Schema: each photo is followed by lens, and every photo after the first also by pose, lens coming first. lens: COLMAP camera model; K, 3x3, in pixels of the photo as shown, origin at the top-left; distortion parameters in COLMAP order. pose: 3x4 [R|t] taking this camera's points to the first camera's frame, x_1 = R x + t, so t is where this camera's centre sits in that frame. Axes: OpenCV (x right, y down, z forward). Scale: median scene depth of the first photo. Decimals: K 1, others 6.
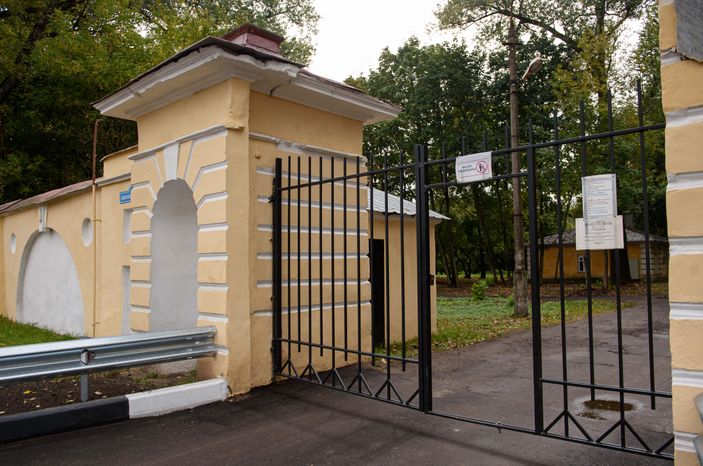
lens RADIAL K [[520.9, 0, 351.5], [0, 520.9, 233.0], [0, 0, 1]] dist [-0.040280, 0.001311]
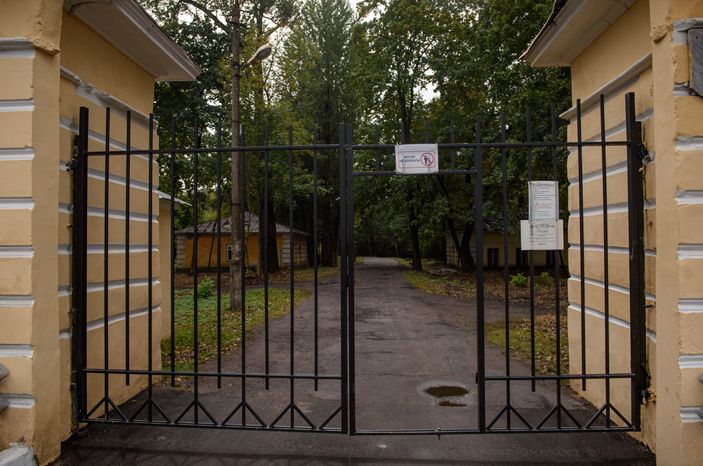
lens RADIAL K [[530.9, 0, 351.5], [0, 530.9, 233.0], [0, 0, 1]] dist [-0.034013, -0.005279]
pose [[0.768644, 0.024205, 0.639218, -0.326126], [-0.039880, 0.999153, 0.010119, 0.000553], [-0.638432, -0.033270, 0.768959, 0.250726]]
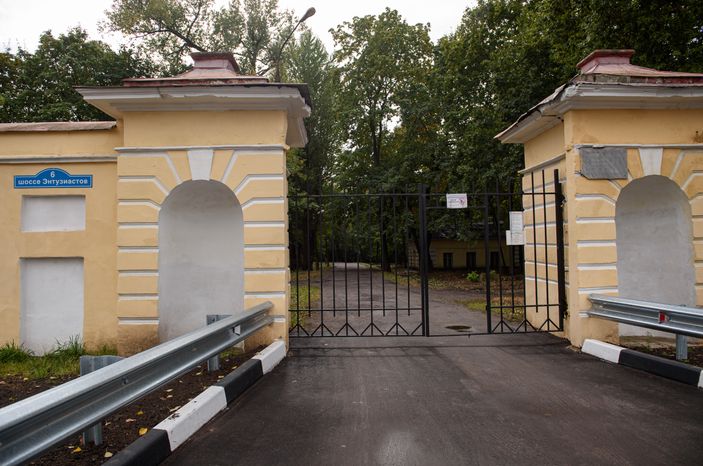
lens RADIAL K [[478.2, 0, 351.5], [0, 478.2, 233.0], [0, 0, 1]] dist [-0.052360, 0.001593]
pose [[0.715811, 0.031033, 0.697604, -0.899238], [-0.032794, 0.999404, -0.010808, 0.016074], [-0.697523, -0.015141, 0.716402, 0.016808]]
